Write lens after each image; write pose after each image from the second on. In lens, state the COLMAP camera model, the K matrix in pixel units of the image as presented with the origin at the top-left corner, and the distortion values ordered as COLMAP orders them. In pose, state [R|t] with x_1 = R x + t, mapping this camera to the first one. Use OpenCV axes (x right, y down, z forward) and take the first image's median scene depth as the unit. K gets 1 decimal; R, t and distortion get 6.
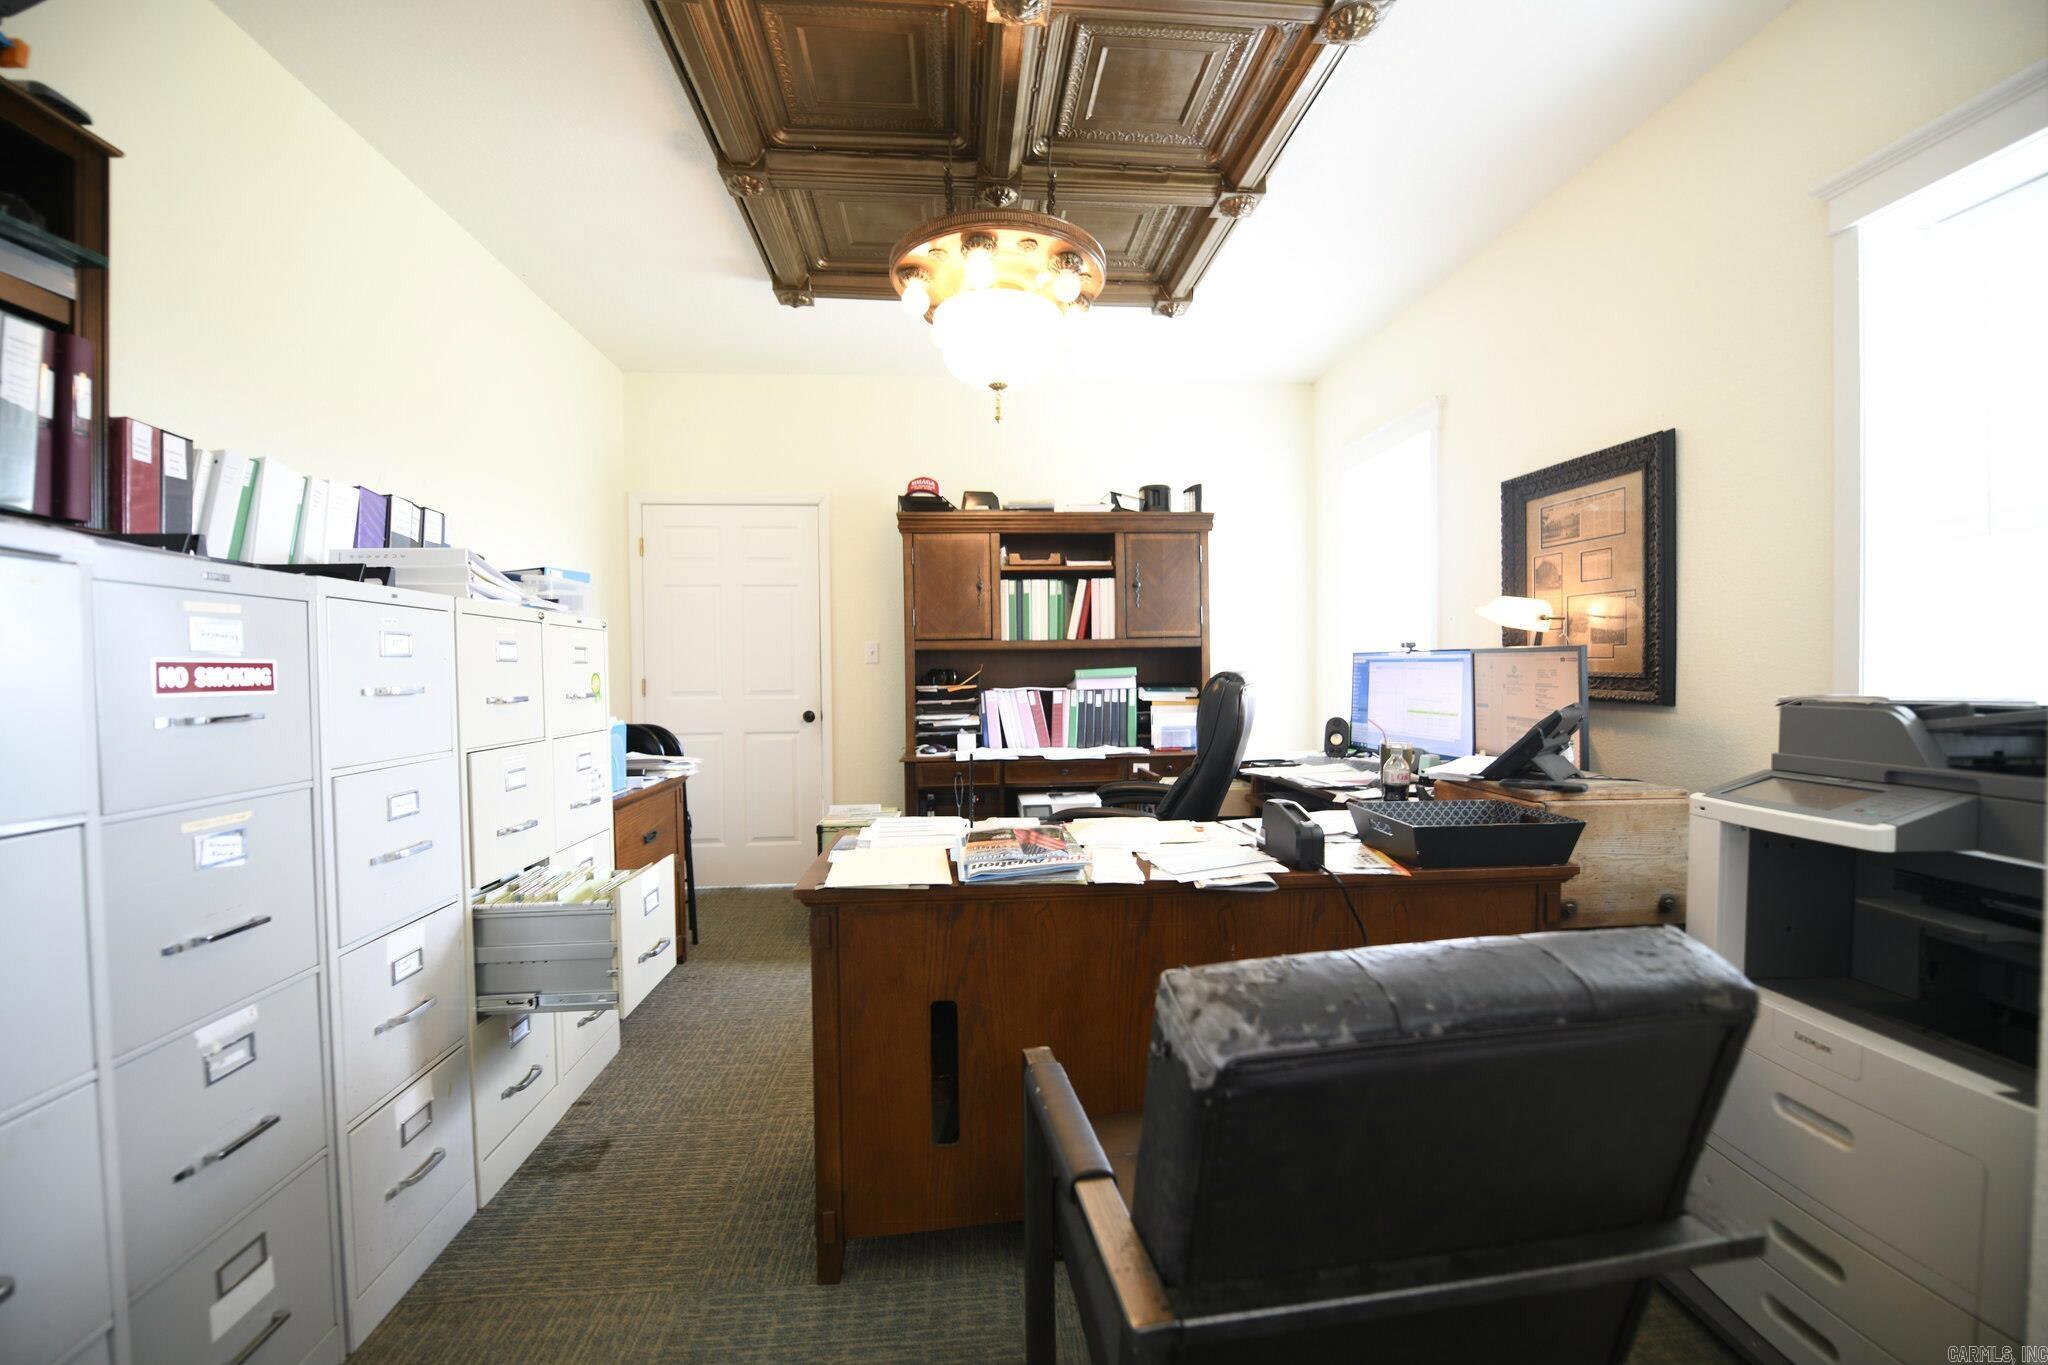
lens RADIAL K [[823.1, 0, 1031.8], [0, 823.1, 683.7], [0, 0, 1]] dist [-0.022665, -0.000902]
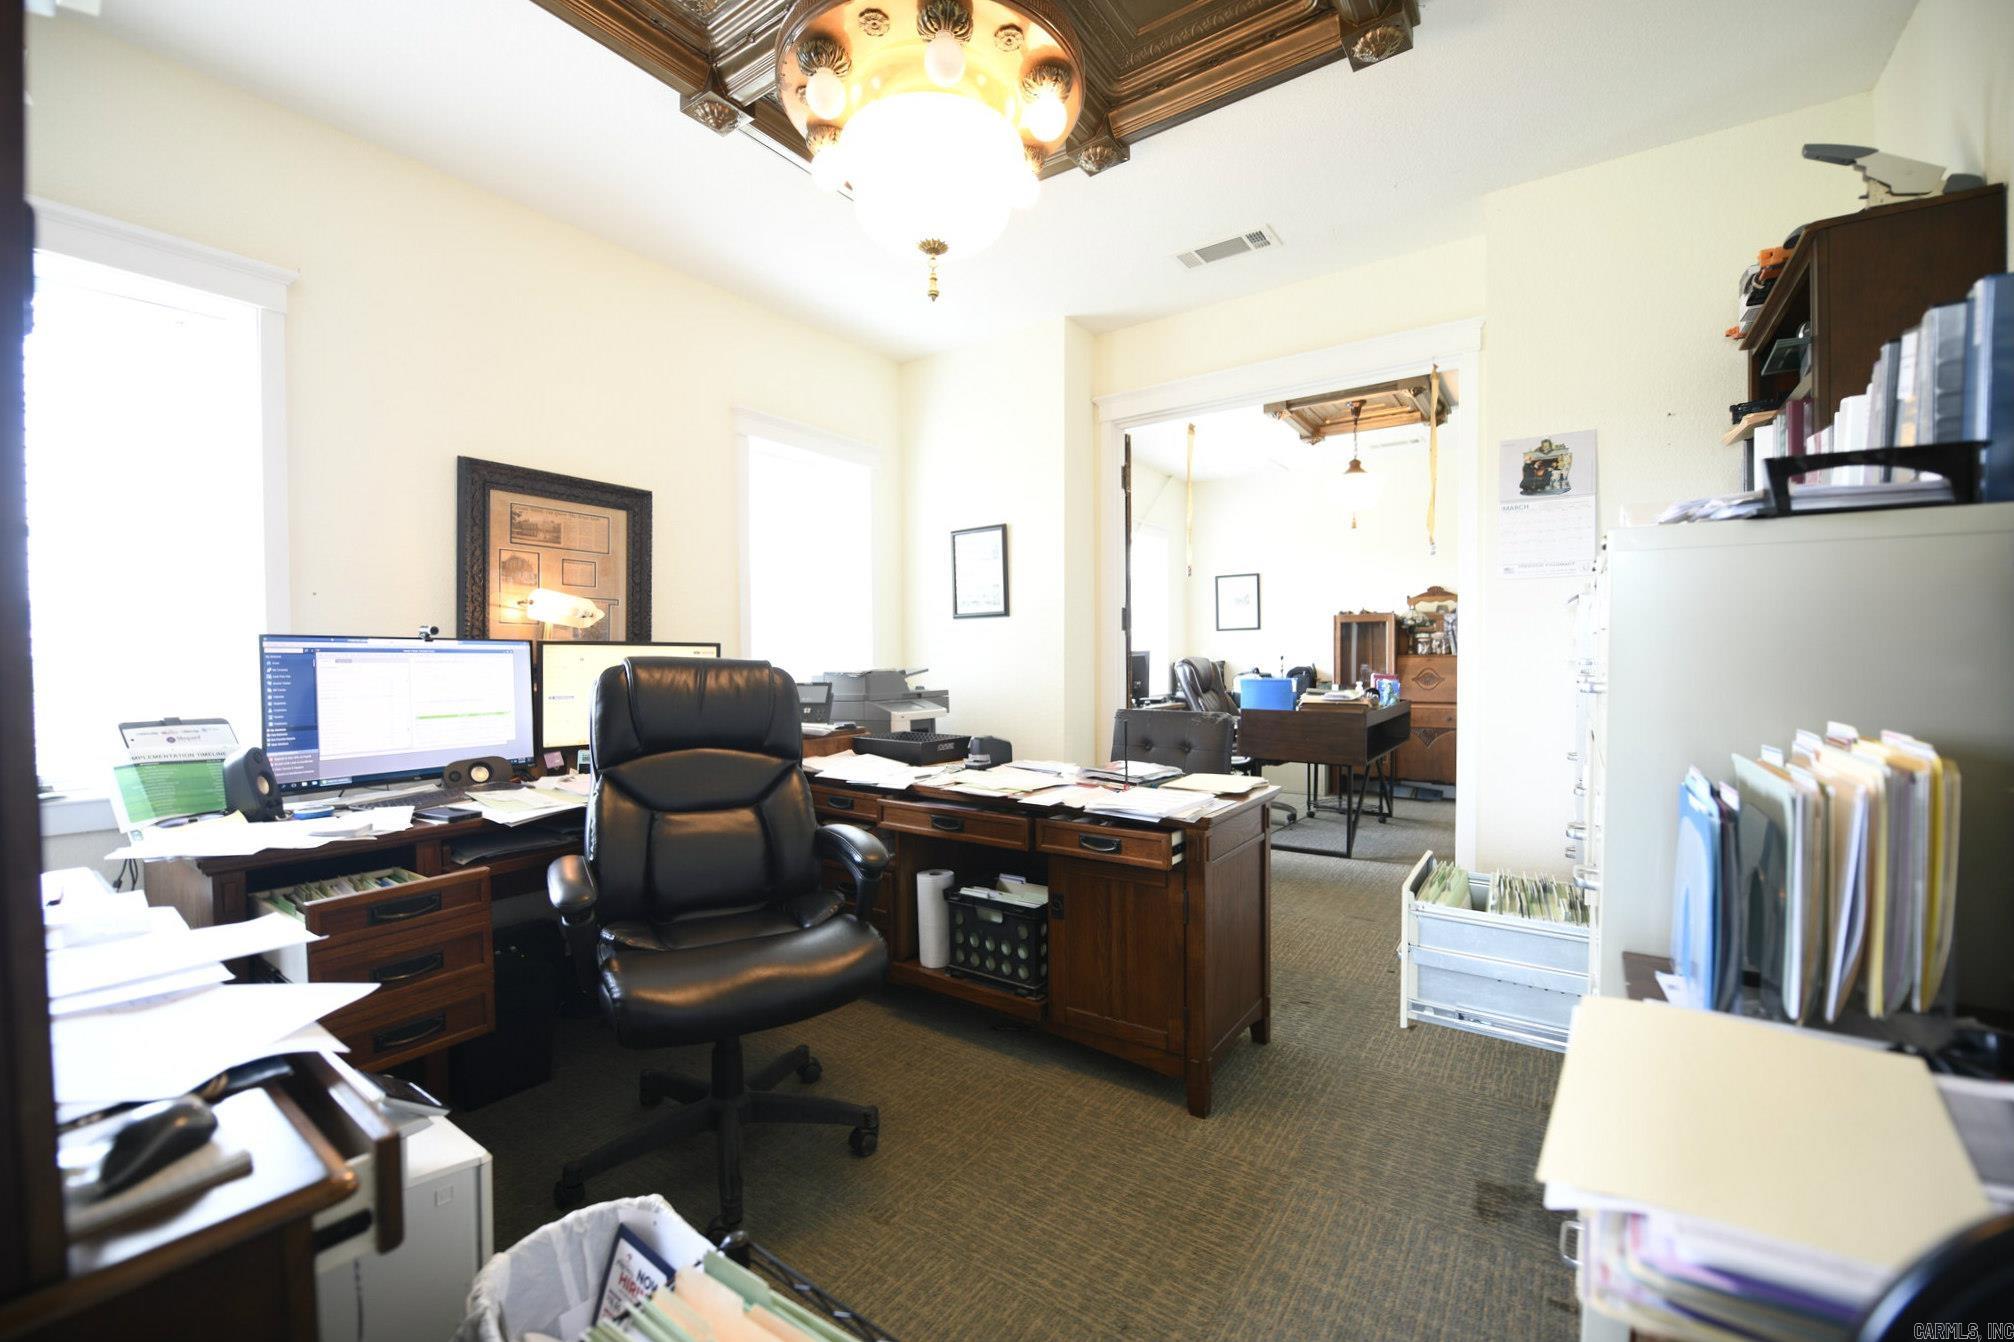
lens RADIAL K [[809.4, 0, 1014.7], [0, 809.4, 672.2], [0, 0, 1]] dist [-0.022665, -0.000902]
pose [[-0.747675, 0.007561, 0.664022, -0.511692], [0.028840, 0.999361, 0.021094, -0.009383], [-0.663438, 0.034921, -0.747416, 1.374924]]
